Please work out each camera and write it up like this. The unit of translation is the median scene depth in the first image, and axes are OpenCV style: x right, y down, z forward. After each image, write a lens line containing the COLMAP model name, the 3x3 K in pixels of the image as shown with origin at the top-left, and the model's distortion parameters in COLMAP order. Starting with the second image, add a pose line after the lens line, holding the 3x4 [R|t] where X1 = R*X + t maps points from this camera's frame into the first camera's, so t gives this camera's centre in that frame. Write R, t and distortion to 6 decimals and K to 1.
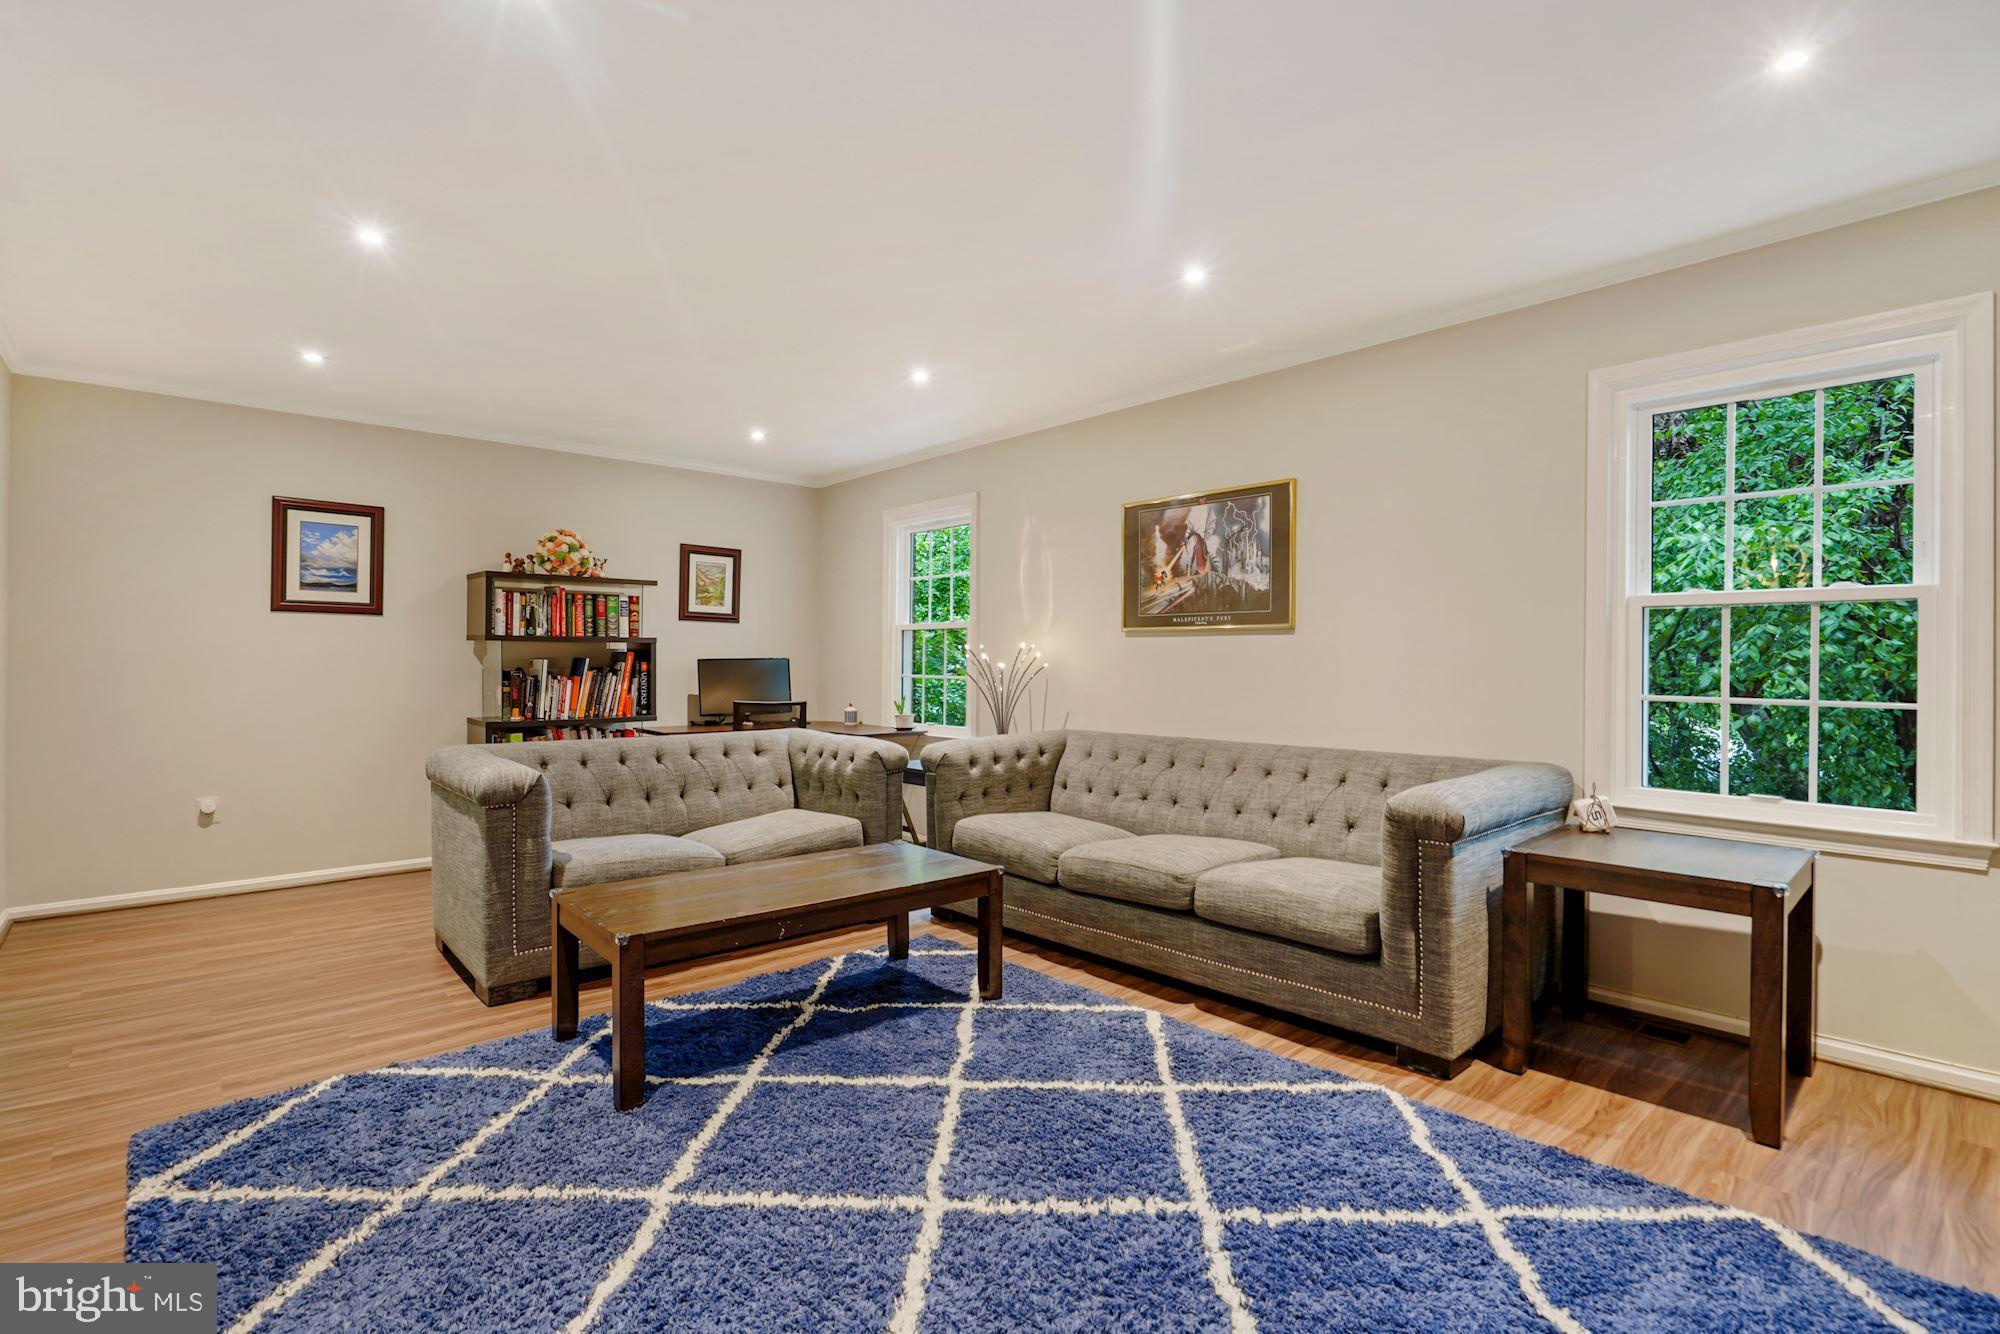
lens RADIAL K [[931.8, 0, 1017.2], [0, 931.8, 665.5], [0, 0, 1]] dist [-0.000032, 0.000147]
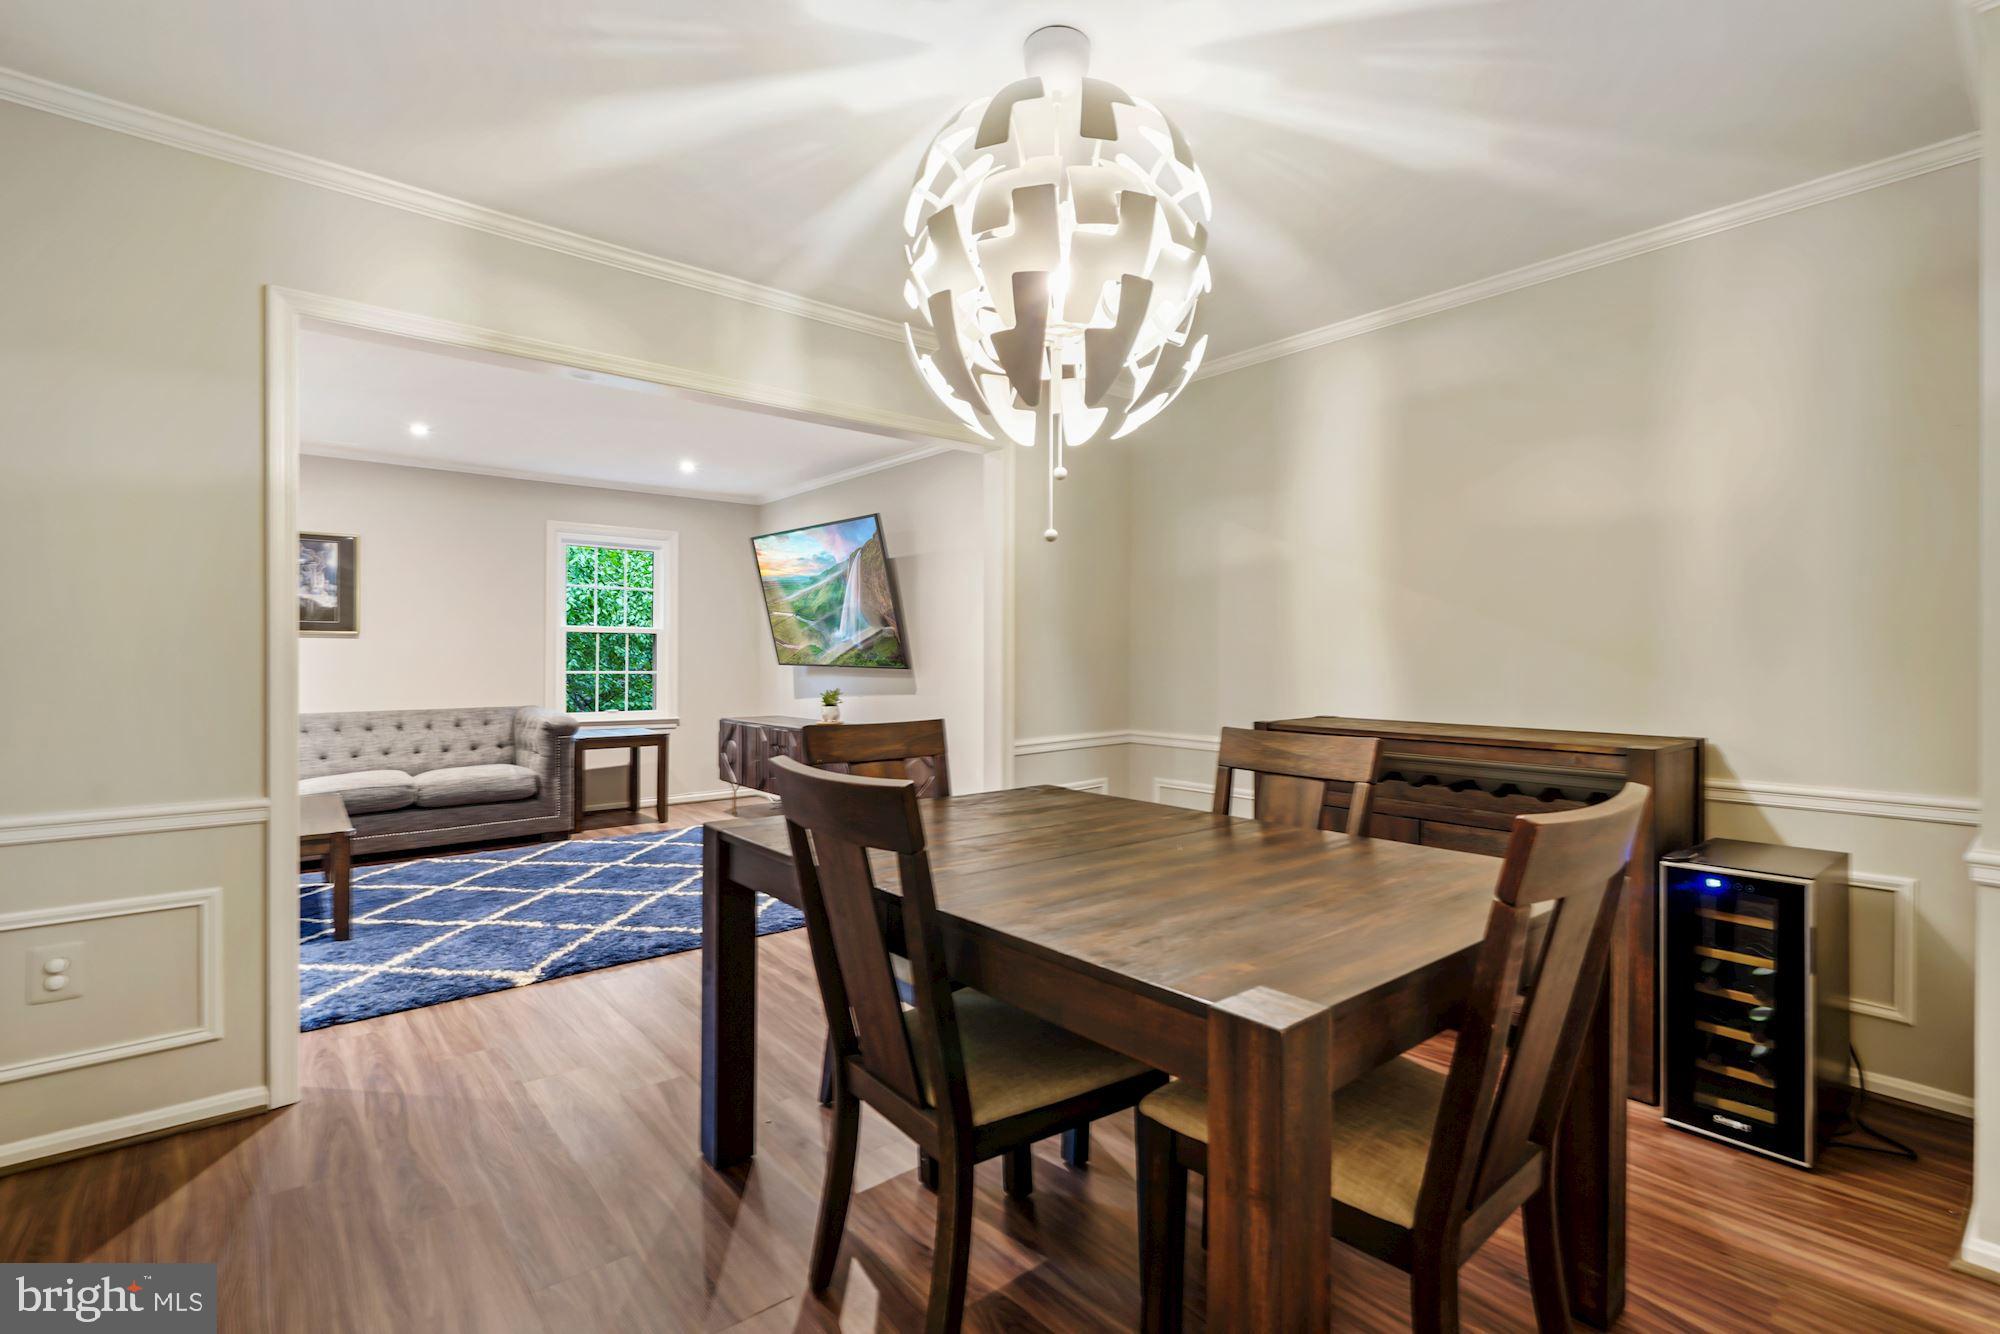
lens RADIAL K [[931.8, 0, 1005.5], [0, 931.8, 663.4], [0, 0, 1]] dist [-0.000032, 0.000147]
pose [[0.040442, -0.008982, 0.999142, -0.734319], [-0.001906, 0.999957, 0.009066, -0.005635], [-0.999180, -0.002271, 0.040423, -0.071021]]
